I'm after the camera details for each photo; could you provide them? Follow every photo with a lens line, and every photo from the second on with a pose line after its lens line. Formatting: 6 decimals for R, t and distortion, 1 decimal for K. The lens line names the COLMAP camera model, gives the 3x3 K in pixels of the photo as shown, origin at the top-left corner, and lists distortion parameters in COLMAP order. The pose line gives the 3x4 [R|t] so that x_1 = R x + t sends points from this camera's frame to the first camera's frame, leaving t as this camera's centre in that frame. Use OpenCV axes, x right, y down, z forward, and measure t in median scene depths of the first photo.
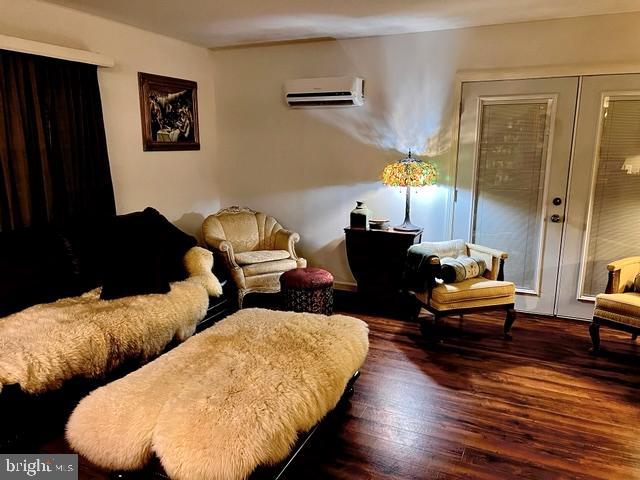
lens RADIAL K [[478.1, 0, 317.0], [0, 478.1, 238.0], [0, 0, 1]] dist [0.065095, -0.076421]
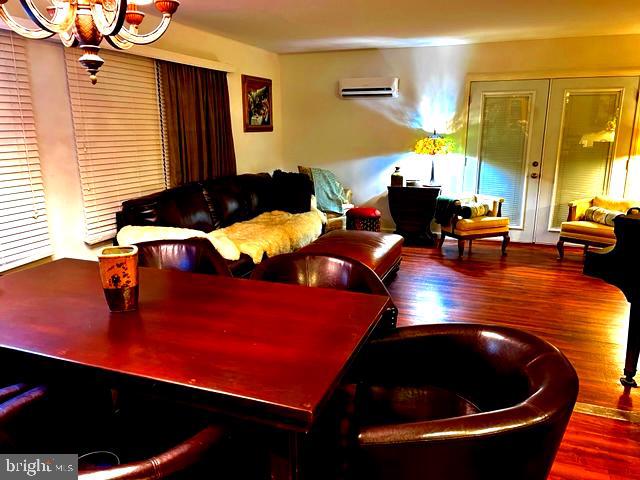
lens RADIAL K [[478.1, 0, 317.0], [0, 478.1, 238.0], [0, 0, 1]] dist [0.065095, -0.076421]
pose [[0.997952, -0.020577, 0.060561, -0.245814], [0.018299, 0.999113, 0.037927, 0.077142], [-0.061287, -0.036741, 0.997444, -0.409892]]
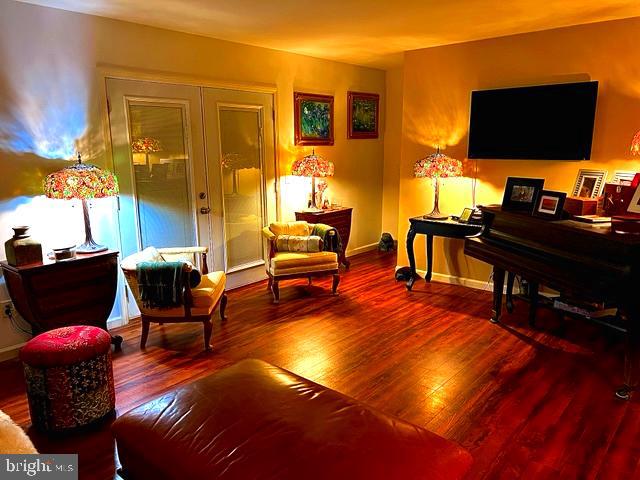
lens RADIAL K [[478.1, 0, 317.0], [0, 478.1, 238.0], [0, 0, 1]] dist [0.065095, -0.076421]
pose [[0.273101, -0.197733, 0.941444, -0.488414], [0.190158, 0.970433, 0.148659, -0.090006], [-0.943004, 0.138425, 0.302627, 0.389169]]
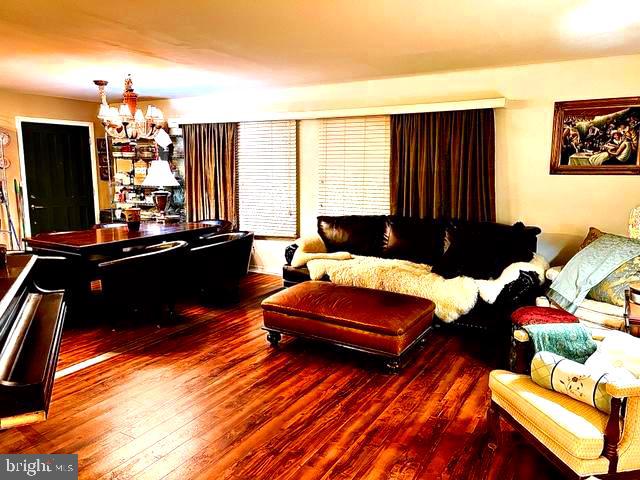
lens RADIAL K [[478.1, 0, 317.0], [0, 478.1, 238.0], [0, 0, 1]] dist [0.065095, -0.076421]
pose [[-0.115901, 0.139286, -0.983446, 0.795051], [-0.192408, 0.968216, 0.159805, -0.119152], [0.974447, 0.207745, -0.085417, 0.631607]]
